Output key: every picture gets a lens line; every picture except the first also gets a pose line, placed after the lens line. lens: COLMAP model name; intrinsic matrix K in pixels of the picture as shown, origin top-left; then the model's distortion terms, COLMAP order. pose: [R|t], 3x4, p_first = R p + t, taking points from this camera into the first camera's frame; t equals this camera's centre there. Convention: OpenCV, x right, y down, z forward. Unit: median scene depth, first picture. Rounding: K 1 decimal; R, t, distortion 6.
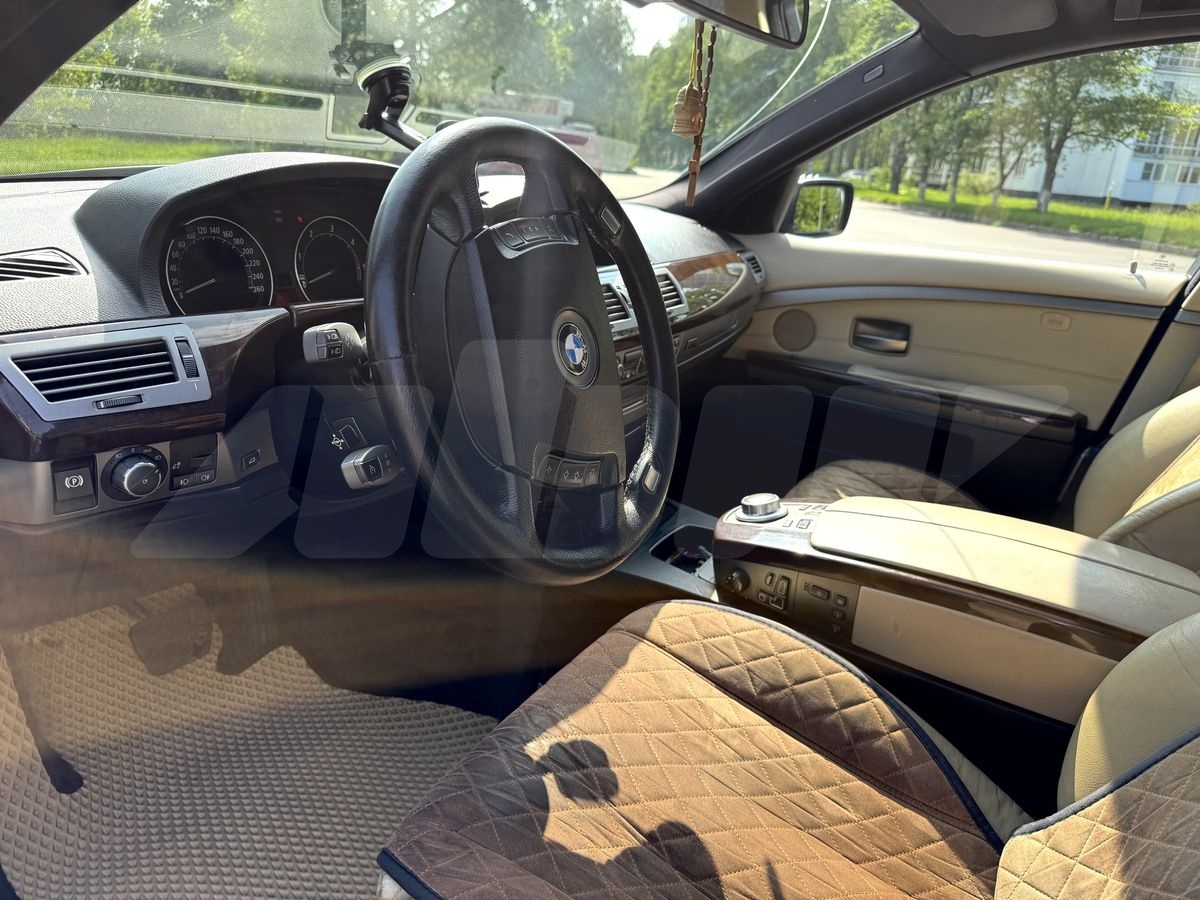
lens RADIAL K [[848.5, 0, 639.1], [0, 848.5, 451.1], [0, 0, 1]] dist [-0.025677, 0.006698]
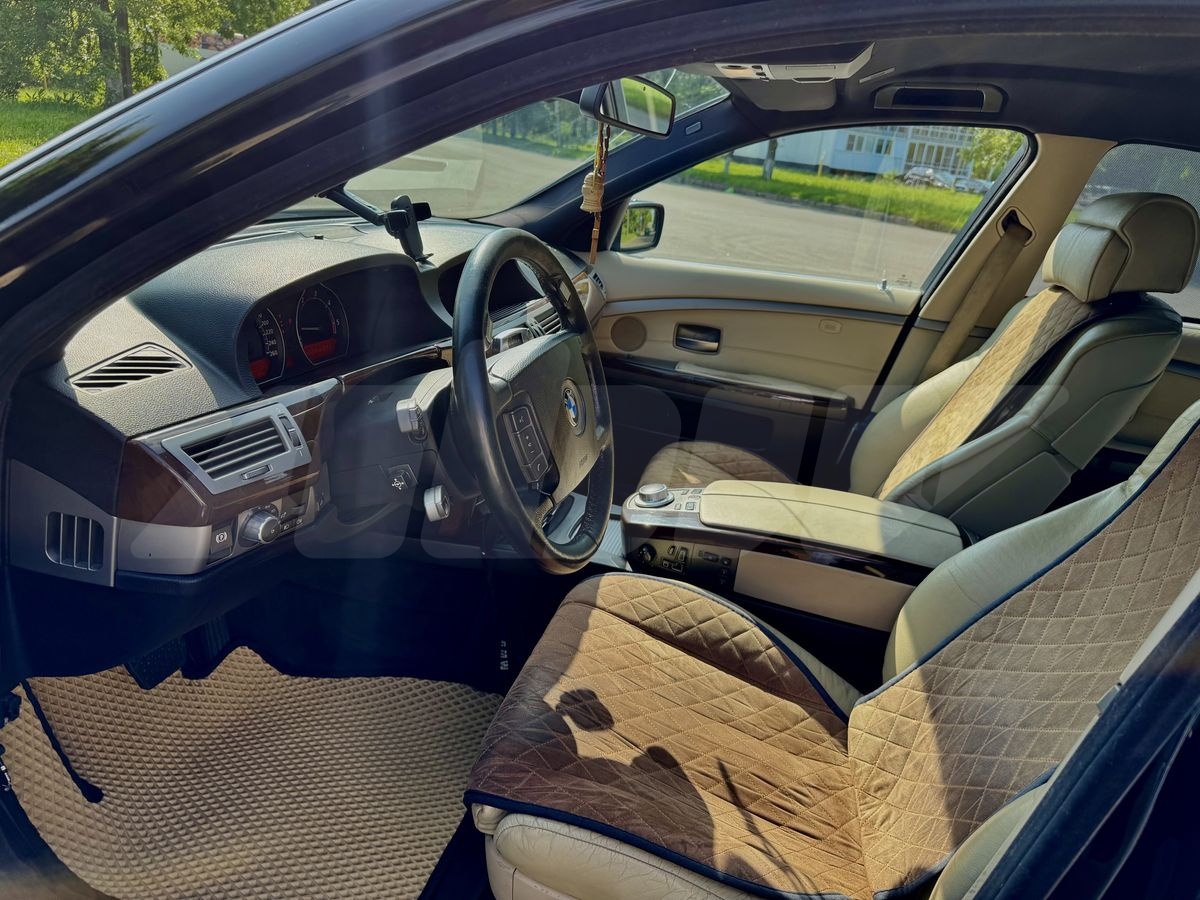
lens RADIAL K [[854.8, 0, 600.0], [0, 854.8, 450.0], [0, 0, 1]] dist [-0.006090, -0.002587]
pose [[0.964091, -0.063851, 0.257781, -0.293626], [0.048102, 0.996596, 0.066951, -0.102905], [-0.261178, -0.052147, 0.963881, -0.270516]]
